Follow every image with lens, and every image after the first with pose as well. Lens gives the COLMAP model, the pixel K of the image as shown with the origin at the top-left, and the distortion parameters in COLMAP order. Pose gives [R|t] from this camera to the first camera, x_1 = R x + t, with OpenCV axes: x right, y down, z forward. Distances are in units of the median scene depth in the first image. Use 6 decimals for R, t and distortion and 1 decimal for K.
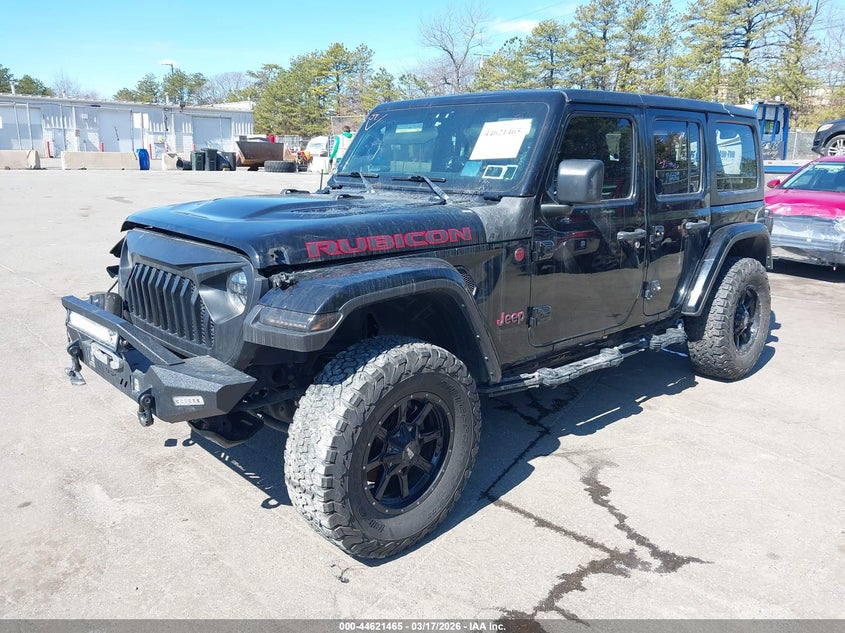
lens RADIAL K [[662.0, 0, 424.8], [0, 662.0, 316.0], [0, 0, 1]] dist [-0.000248, 0.001247]
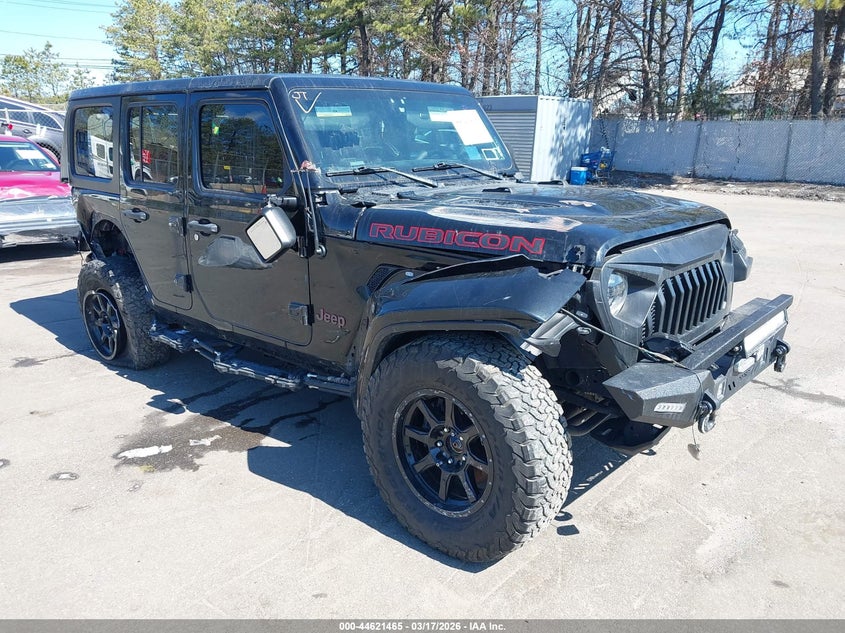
lens RADIAL K [[662.0, 0, 424.8], [0, 662.0, 316.0], [0, 0, 1]] dist [-0.000248, 0.001247]
pose [[-0.062246, -0.281478, 0.957547, -1.124426], [0.243560, 0.926117, 0.288072, -0.322947], [-0.967886, 0.251152, 0.010909, 1.183703]]
